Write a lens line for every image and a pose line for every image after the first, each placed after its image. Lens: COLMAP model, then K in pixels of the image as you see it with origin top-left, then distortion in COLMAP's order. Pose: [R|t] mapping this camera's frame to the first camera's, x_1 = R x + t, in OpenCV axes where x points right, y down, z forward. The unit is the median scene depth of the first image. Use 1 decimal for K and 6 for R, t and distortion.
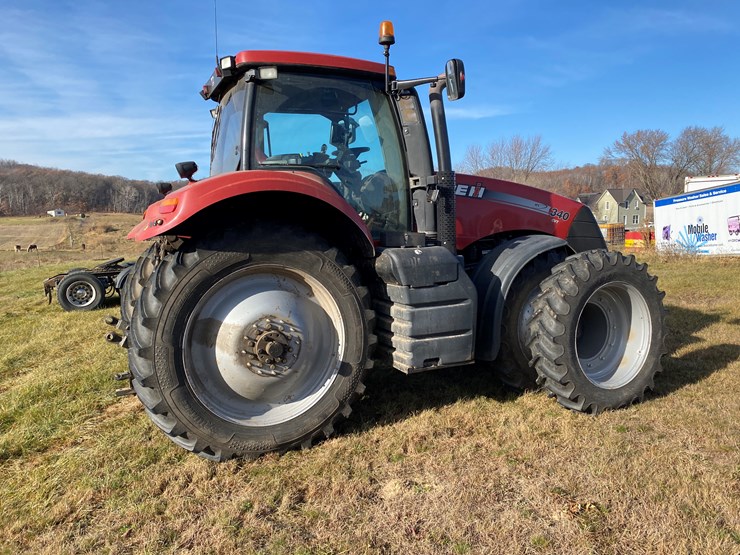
lens RADIAL K [[566.1, 0, 375.2], [0, 566.1, 278.2], [0, 0, 1]] dist [0.043545, -0.044700]
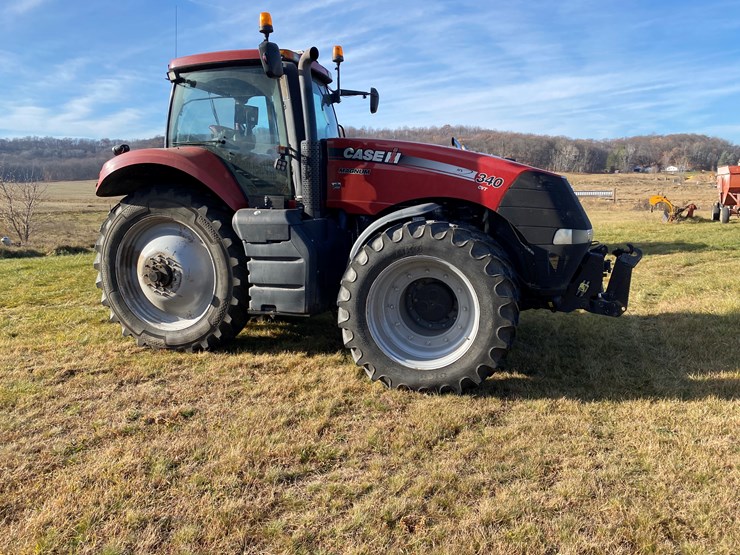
lens RADIAL K [[566.1, 0, 375.2], [0, 566.1, 278.2], [0, 0, 1]] dist [0.043545, -0.044700]
pose [[0.732465, 0.122014, -0.669782, 1.050940], [-0.074508, 0.992266, 0.099279, -0.046233], [0.676715, -0.022814, 0.735892, 0.289950]]
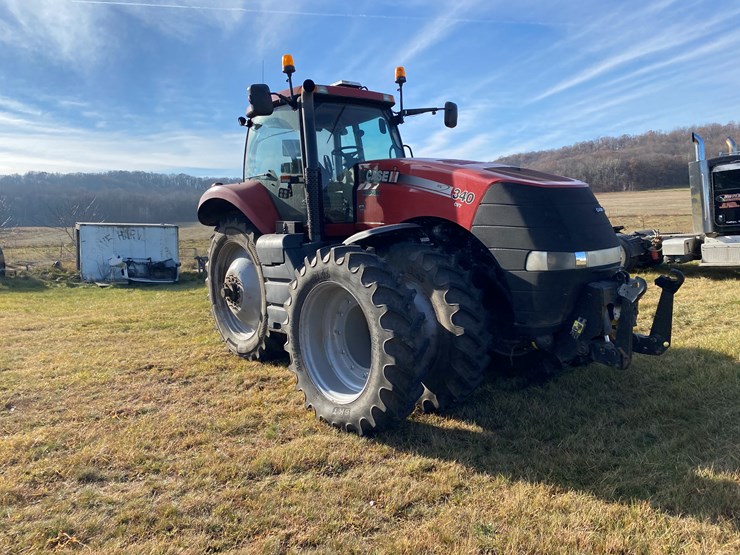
lens RADIAL K [[564.4, 0, 378.1], [0, 564.4, 264.6], [0, 0, 1]] dist [0.055041, -0.060058]
pose [[0.242524, 0.093187, -0.965659, 1.365816], [-0.042925, 0.995432, 0.085280, -0.104131], [0.969195, 0.020769, 0.245416, 0.913853]]
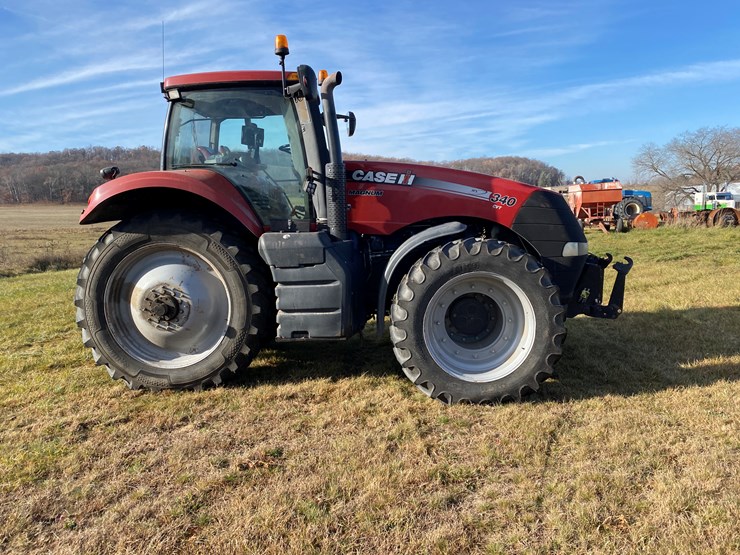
lens RADIAL K [[564.4, 0, 378.1], [0, 564.4, 264.6], [0, 0, 1]] dist [0.055041, -0.060058]
pose [[0.884724, 0.046876, -0.463753, 0.762090], [-0.038487, 0.998879, 0.027543, -0.027946], [0.464524, -0.006519, 0.885536, 0.075237]]
